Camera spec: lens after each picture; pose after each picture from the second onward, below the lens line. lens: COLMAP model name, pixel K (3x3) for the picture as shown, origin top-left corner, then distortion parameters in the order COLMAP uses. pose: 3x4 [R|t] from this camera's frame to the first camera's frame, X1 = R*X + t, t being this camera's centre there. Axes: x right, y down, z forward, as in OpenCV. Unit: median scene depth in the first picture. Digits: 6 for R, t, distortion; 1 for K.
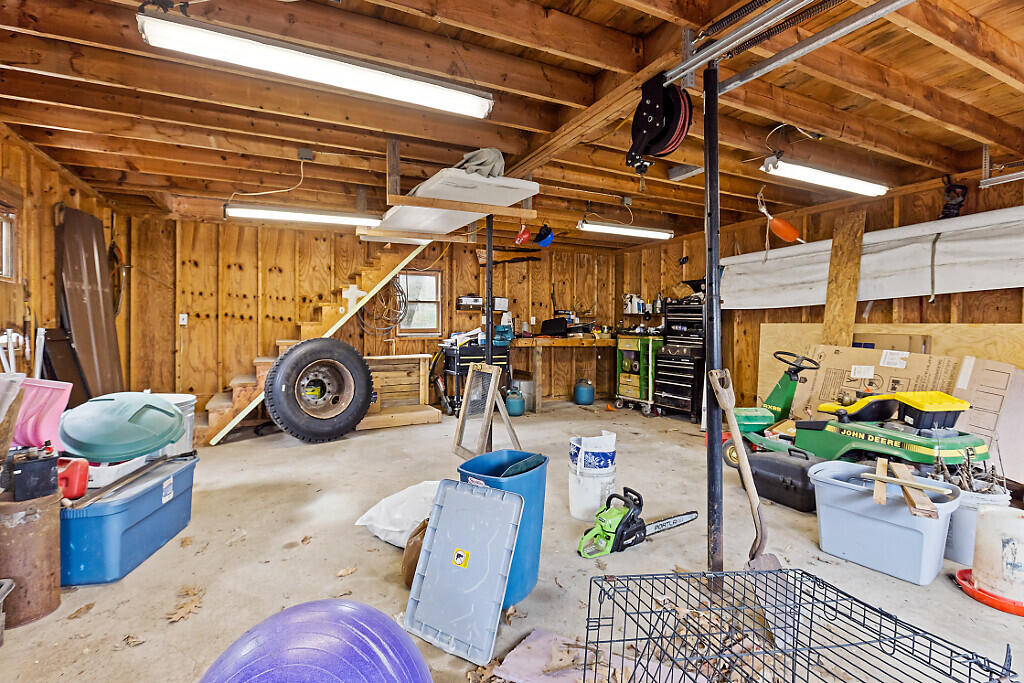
lens RADIAL K [[466.7, 0, 502.4], [0, 466.7, 339.2], [0, 0, 1]] dist [0.001049, 0.000291]
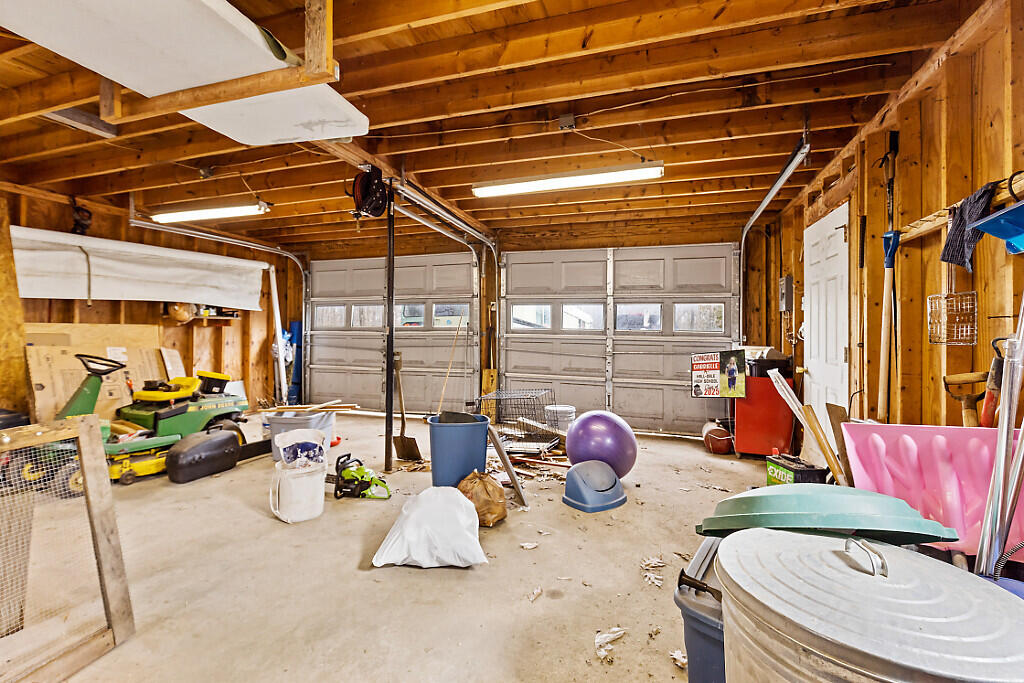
lens RADIAL K [[466.7, 0, 504.3], [0, 466.7, 332.3], [0, 0, 1]] dist [0.001049, 0.000291]
pose [[-0.714674, -0.009189, 0.699397, -0.664807], [0.011872, 0.999610, 0.025265, -0.029712], [-0.699357, 0.026360, -0.714287, 1.132334]]
